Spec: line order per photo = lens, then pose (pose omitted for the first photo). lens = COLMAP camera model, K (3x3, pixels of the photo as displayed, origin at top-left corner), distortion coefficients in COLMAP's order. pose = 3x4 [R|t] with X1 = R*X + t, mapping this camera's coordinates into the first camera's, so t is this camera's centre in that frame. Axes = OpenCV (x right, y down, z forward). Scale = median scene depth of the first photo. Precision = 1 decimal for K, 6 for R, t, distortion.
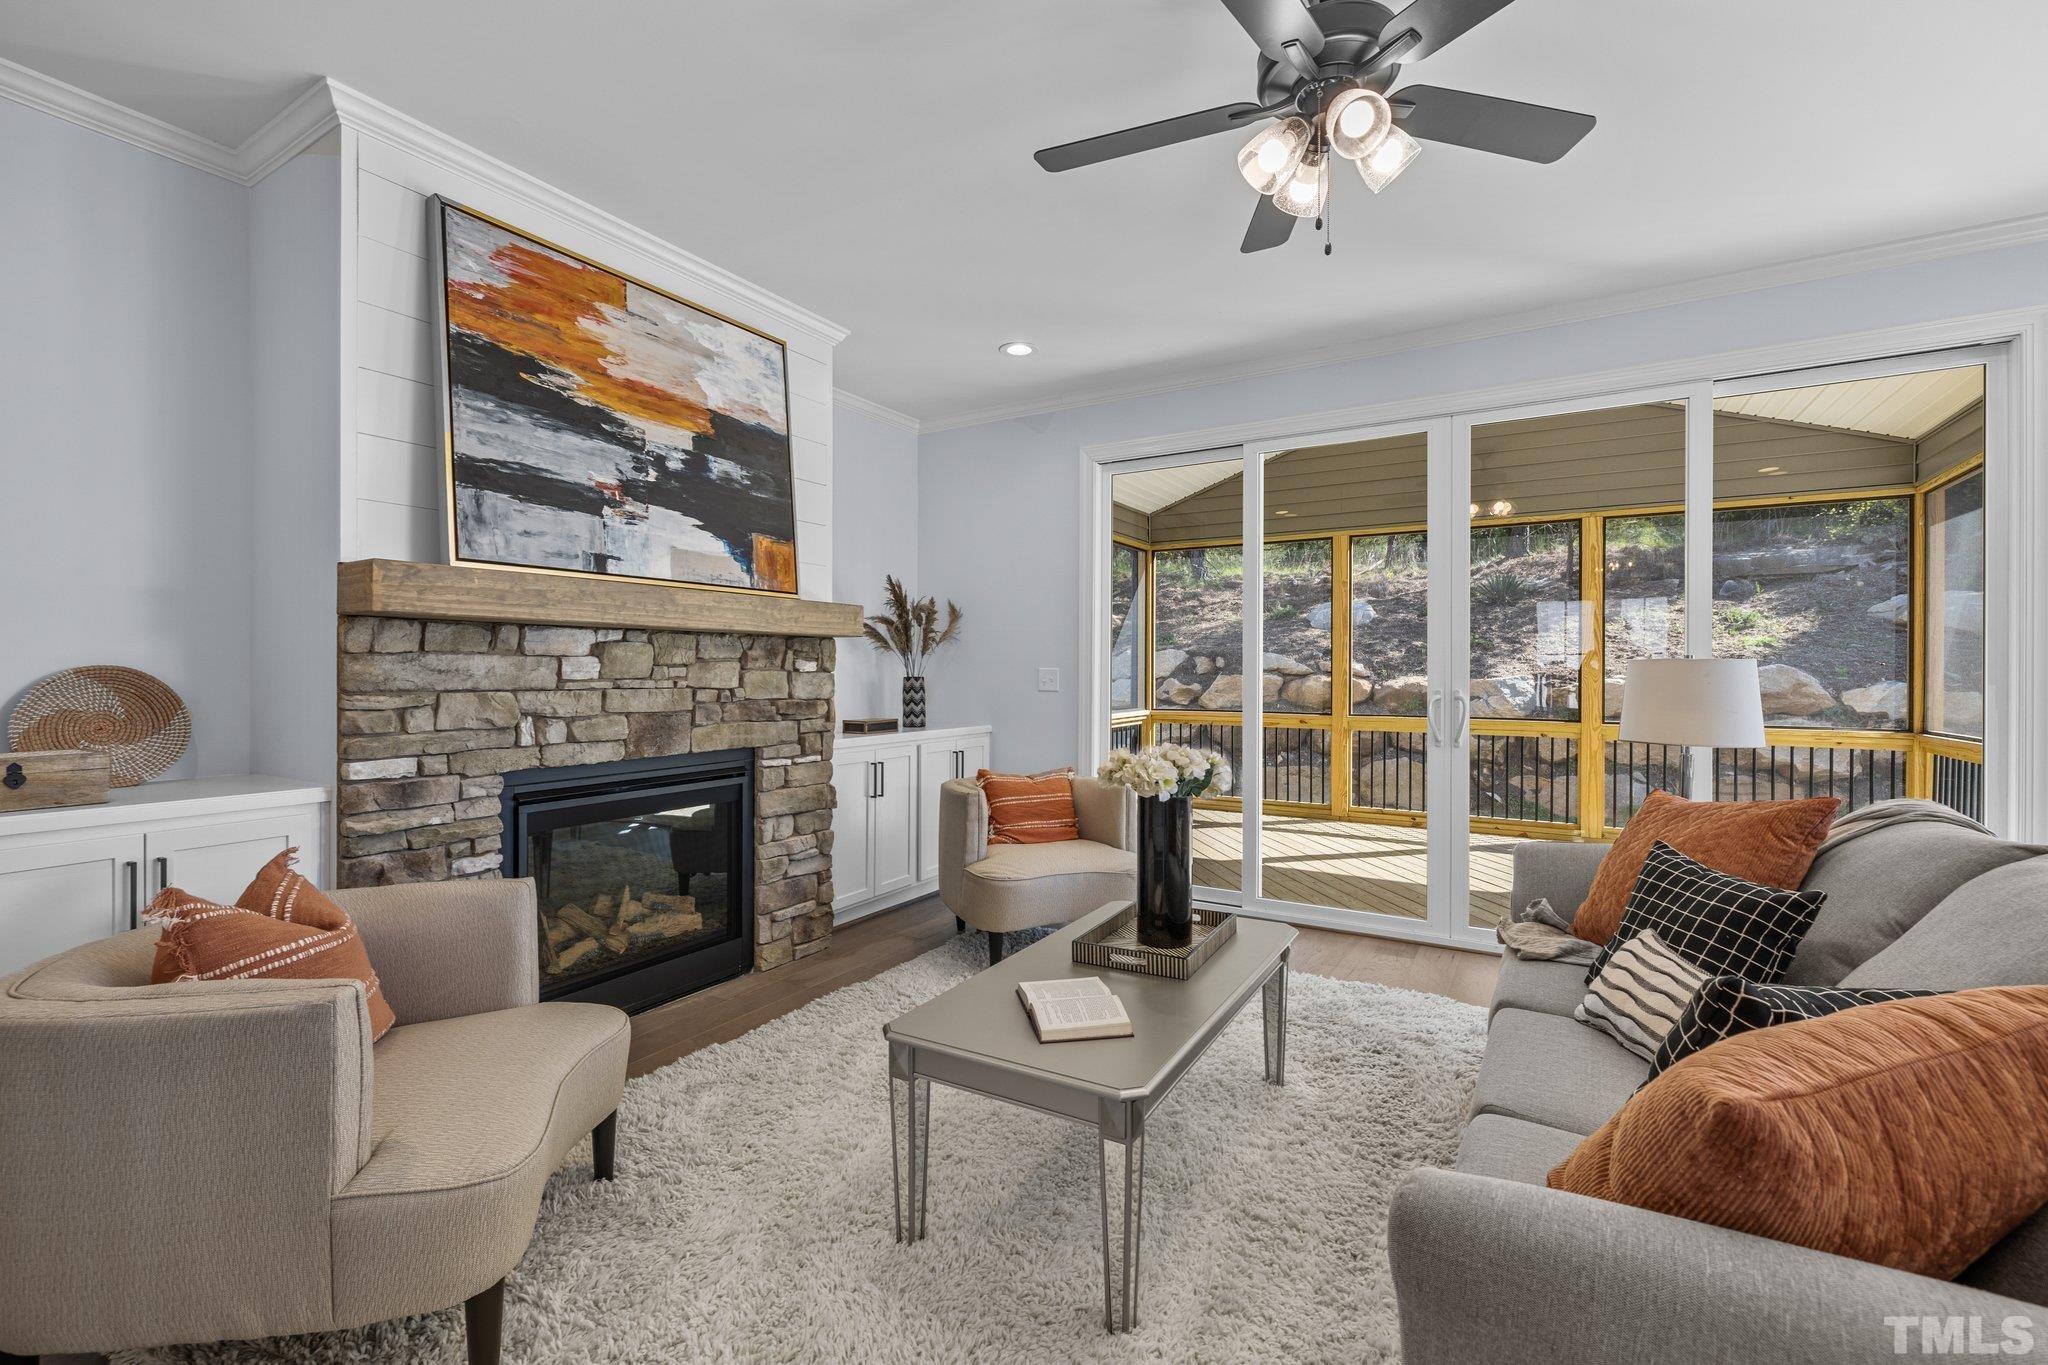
lens RADIAL K [[864.5, 0, 1031.4], [0, 864.5, 669.2], [0, 0, 1]] dist [-0.002436, -0.000062]
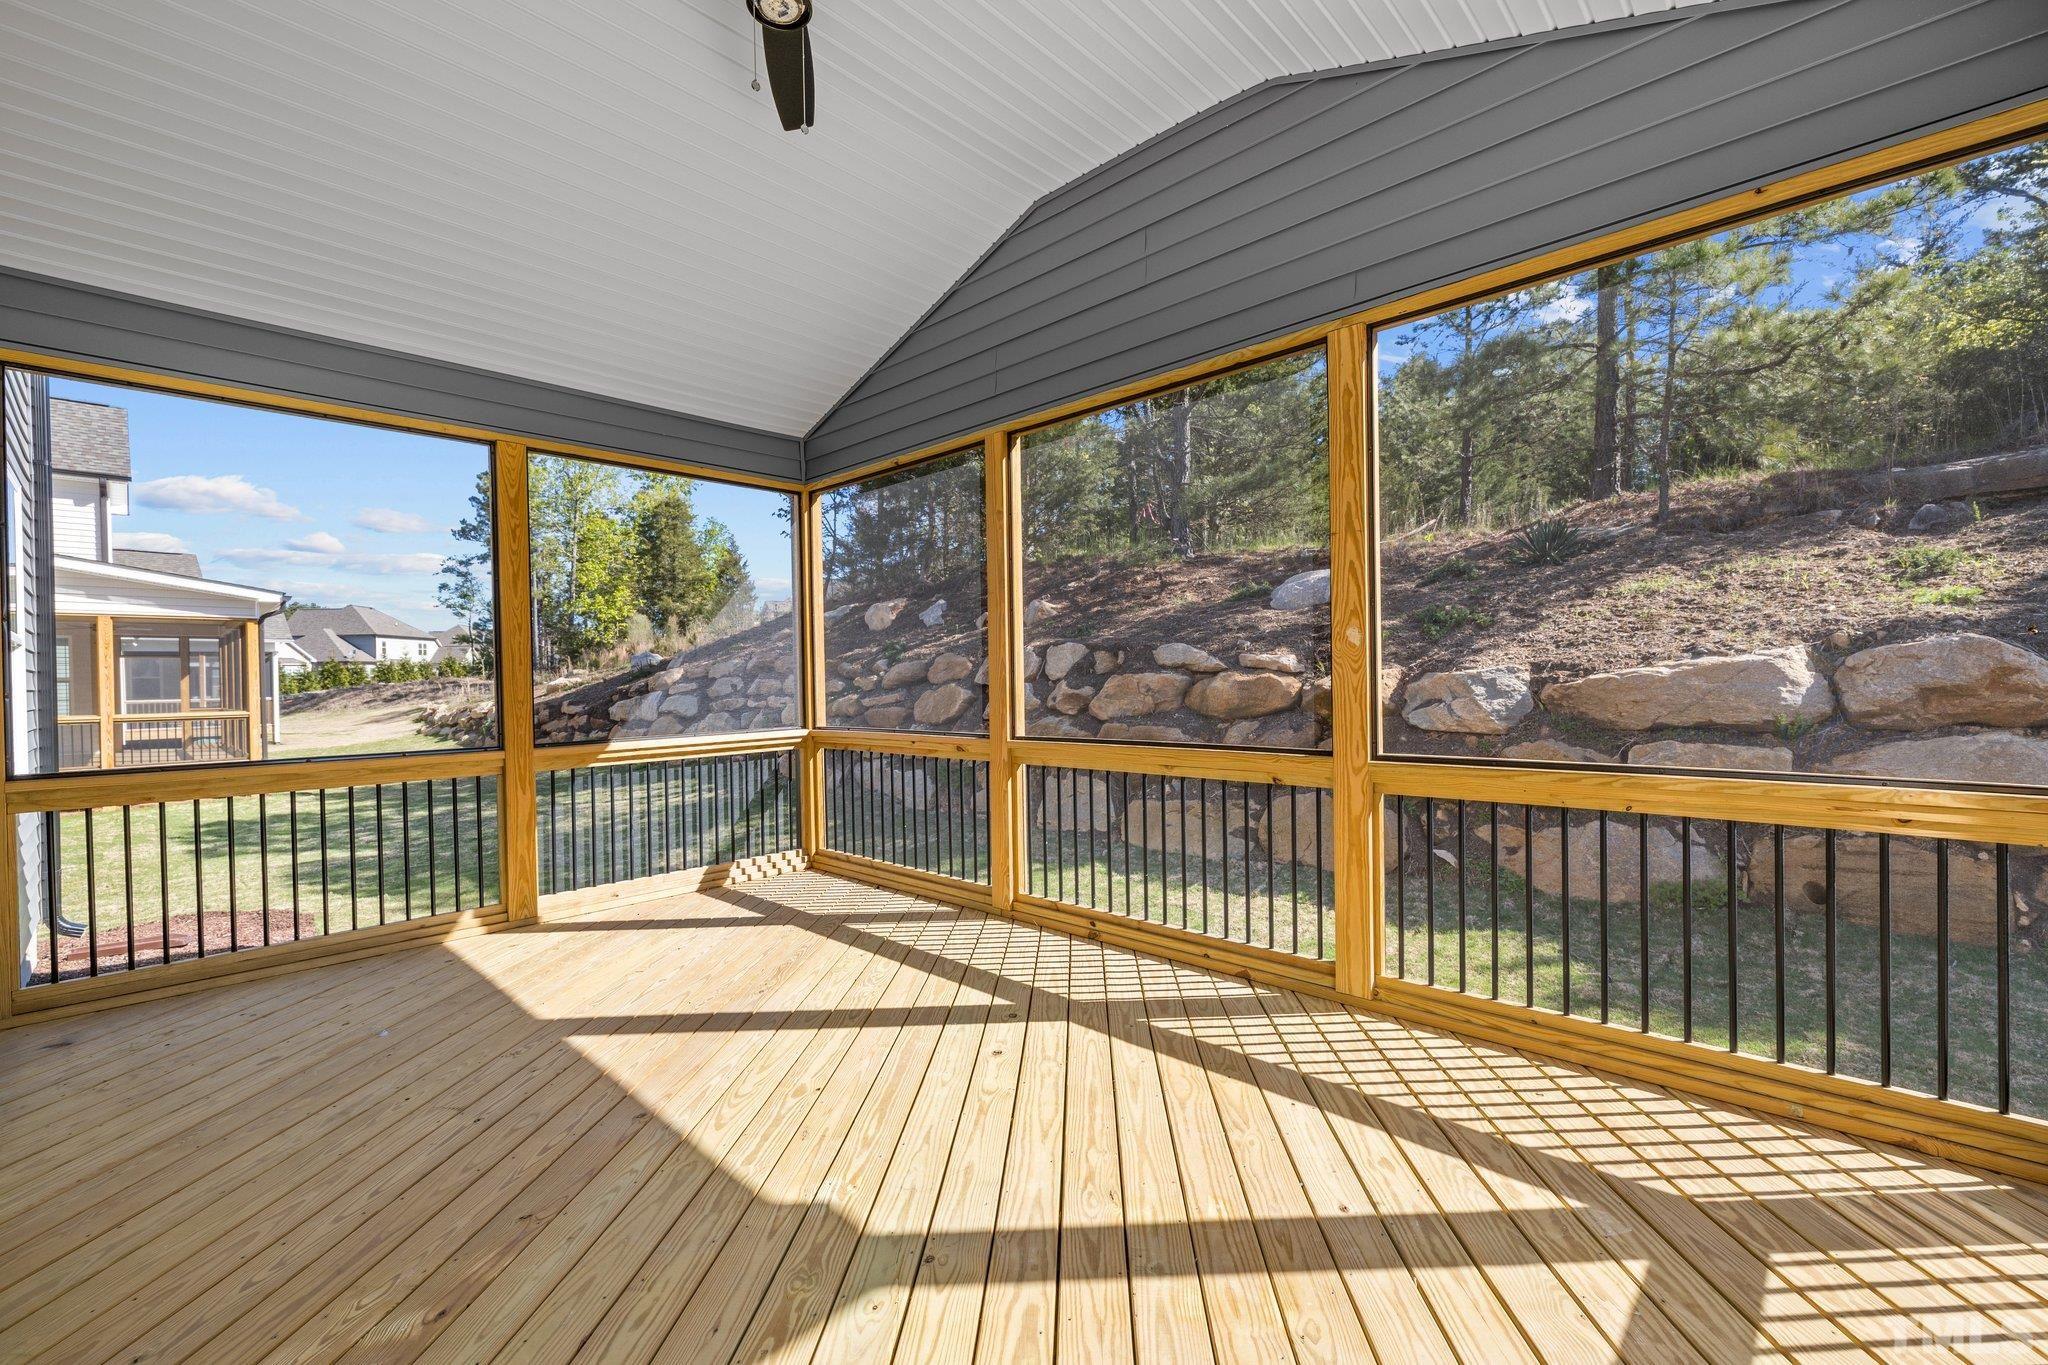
lens RADIAL K [[839.6, 0, 1032.5], [0, 839.6, 691.8], [0, 0, 1]] dist [0.004759, 0.000882]
pose [[0.977368, -0.017491, -0.210822, 0.327600], [0.021907, 0.999586, 0.018633, 0.006793], [0.210409, -0.022829, 0.977347, 0.288224]]
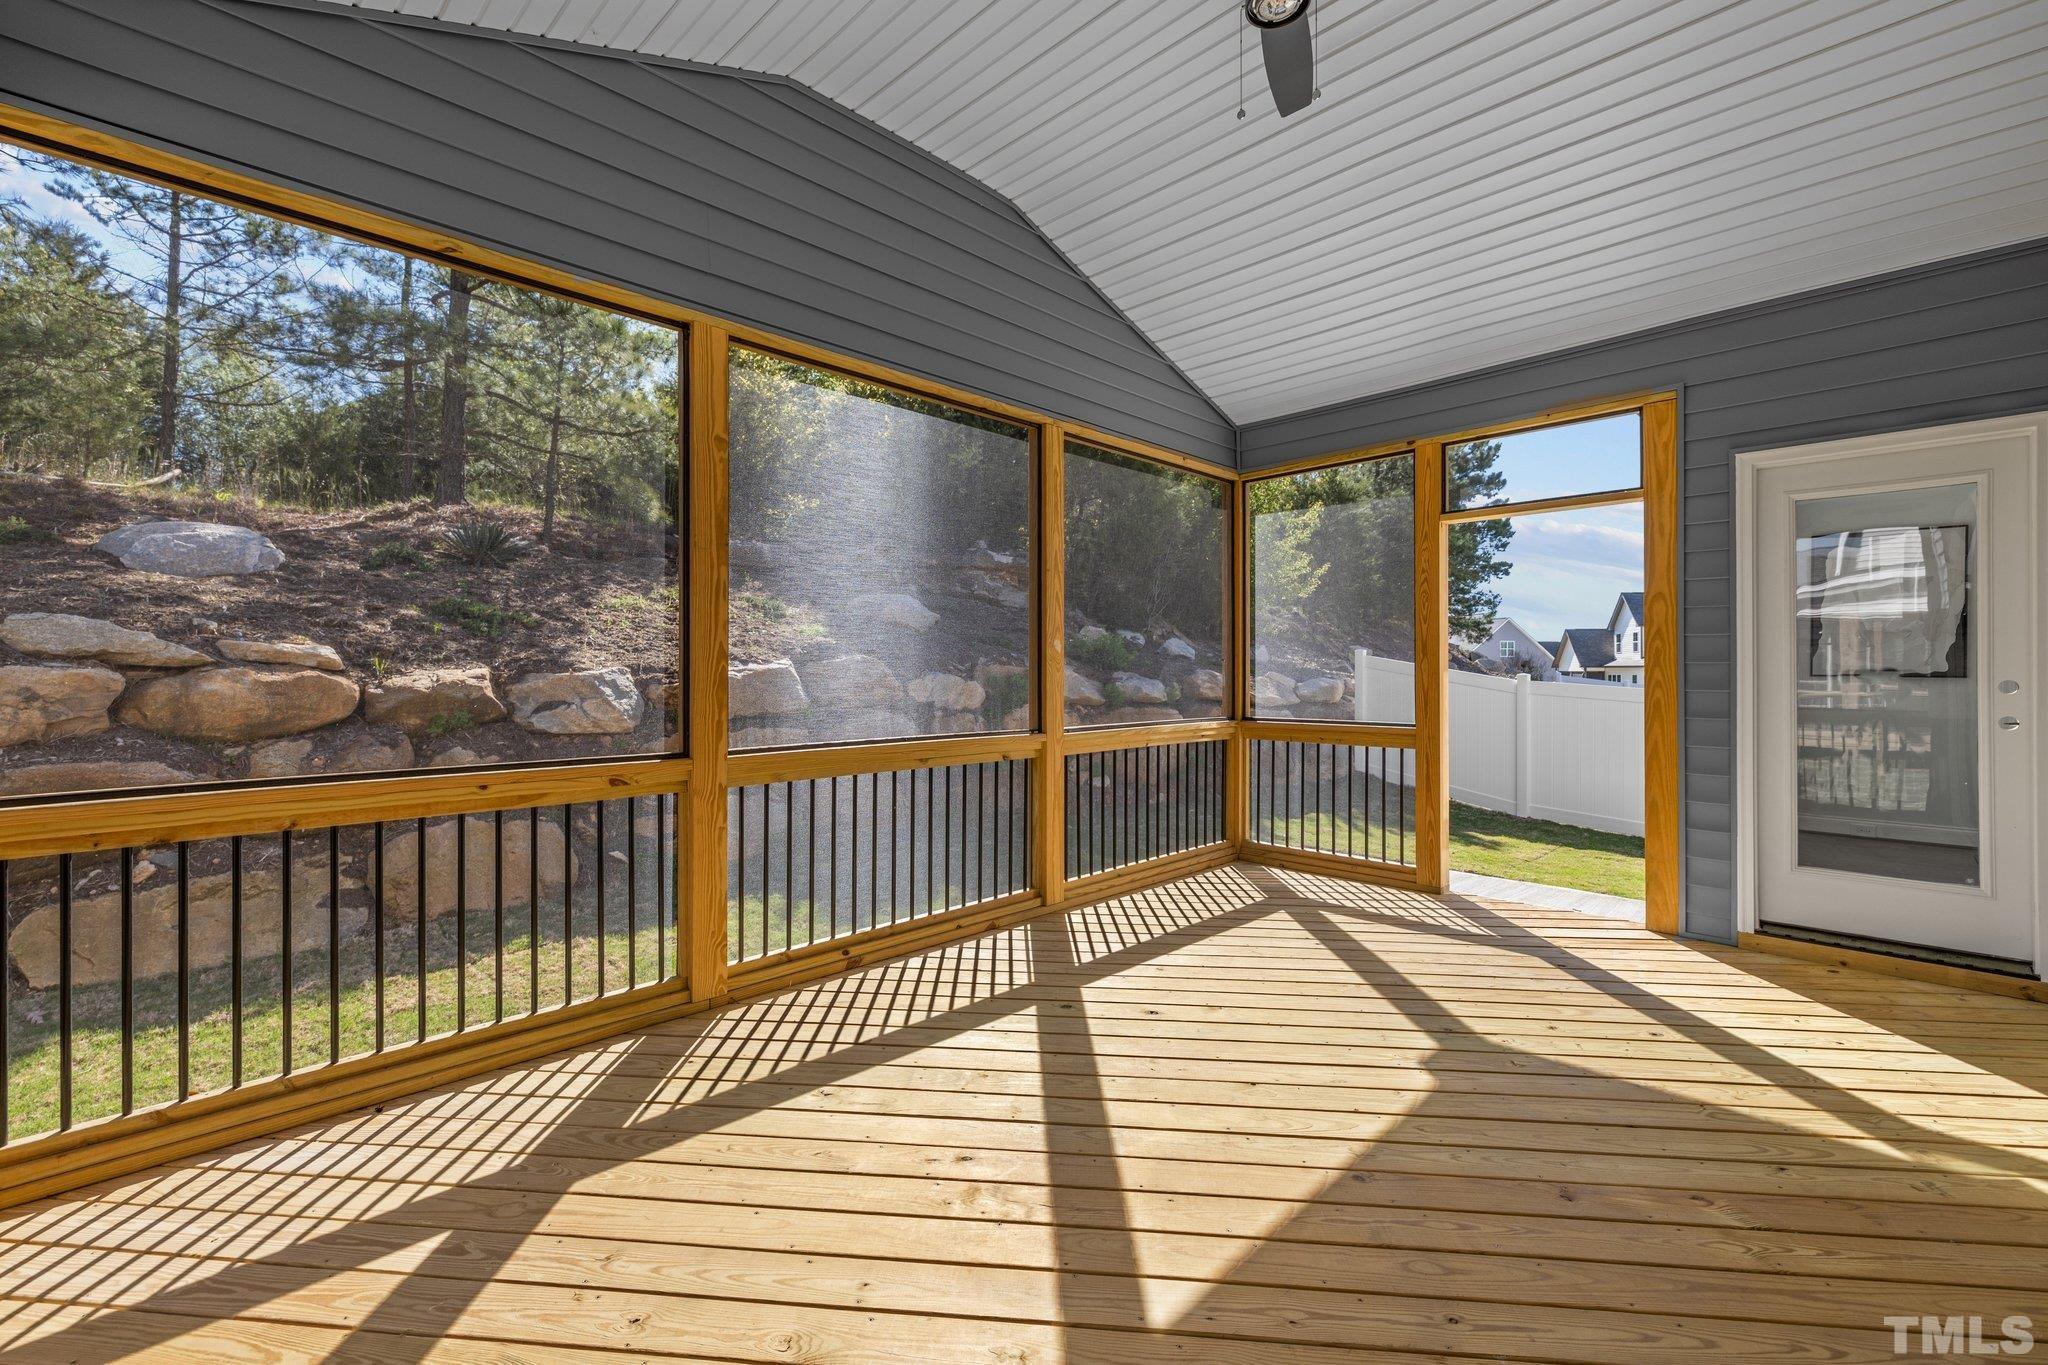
lens RADIAL K [[864.5, 0, 1021.1], [0, 864.5, 670.0], [0, 0, 1]] dist [-0.002436, -0.000062]
pose [[0.257201, -0.002130, 0.966356, -0.005086], [-0.001460, 0.999996, 0.002593, 0.006514], [-0.966357, -0.002077, 0.257197, 0.487332]]
